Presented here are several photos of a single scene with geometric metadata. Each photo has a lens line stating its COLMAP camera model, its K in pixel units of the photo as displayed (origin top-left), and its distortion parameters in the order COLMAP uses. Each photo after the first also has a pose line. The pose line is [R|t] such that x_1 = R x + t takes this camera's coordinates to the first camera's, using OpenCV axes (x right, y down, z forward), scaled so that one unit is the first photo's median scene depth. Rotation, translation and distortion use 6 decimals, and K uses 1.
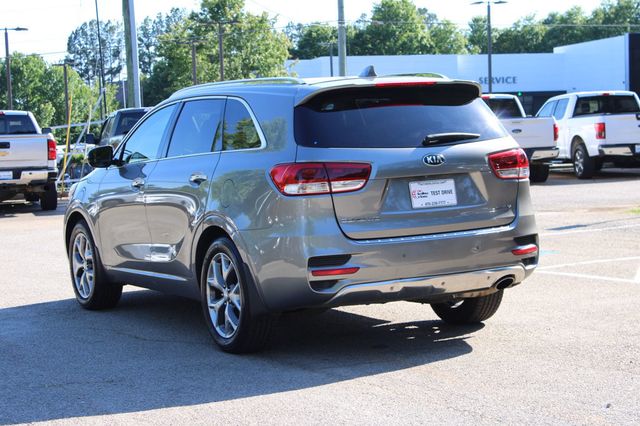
lens RADIAL K [[1337.2, 0, 320.0], [0, 1337.2, 213.0], [0, 0, 1]] dist [0.003595, 0.105654]
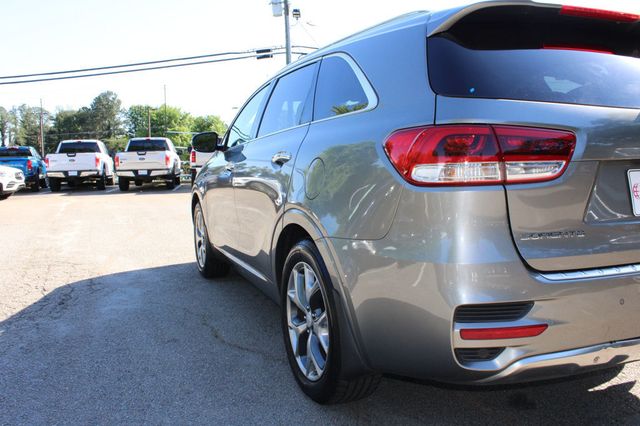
lens RADIAL K [[536.5, 0, 316.7], [0, 536.5, 213.3], [0, 0, 1]] dist [-0.174903, 0.156134]
pose [[0.993864, 0.036430, -0.104435, -0.039208], [-0.031983, 0.998522, 0.043938, -0.009221], [0.105881, -0.040328, 0.993561, 0.730623]]
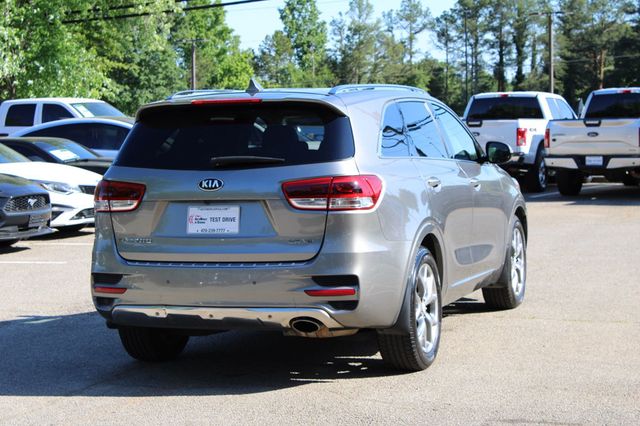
lens RADIAL K [[1450.1, 0, 320.0], [0, 1450.1, 213.0], [0, 0, 1]] dist [0.001738, 0.539435]
pose [[0.682512, 0.075571, -0.726957, 0.842067], [-0.056735, 0.997117, 0.050389, -0.072047], [0.728669, 0.006853, 0.684831, 0.340097]]
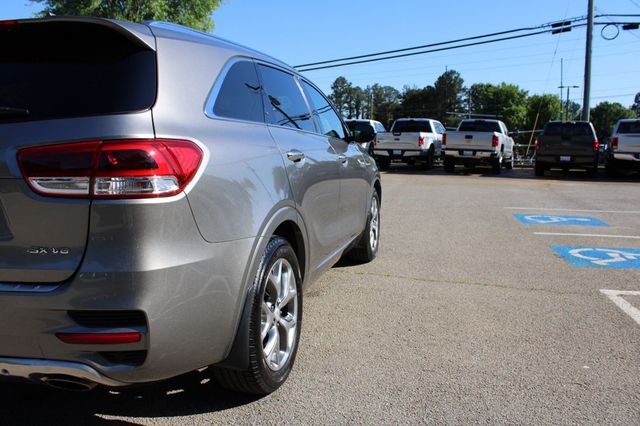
lens RADIAL K [[536.5, 0, 316.7], [0, 536.5, 213.3], [0, 0, 1]] dist [-0.174903, 0.156134]
pose [[0.726794, 0.141269, -0.672171, 0.344707], [-0.079968, 0.989369, 0.121467, -0.051215], [0.682184, -0.034529, 0.730365, 0.913880]]
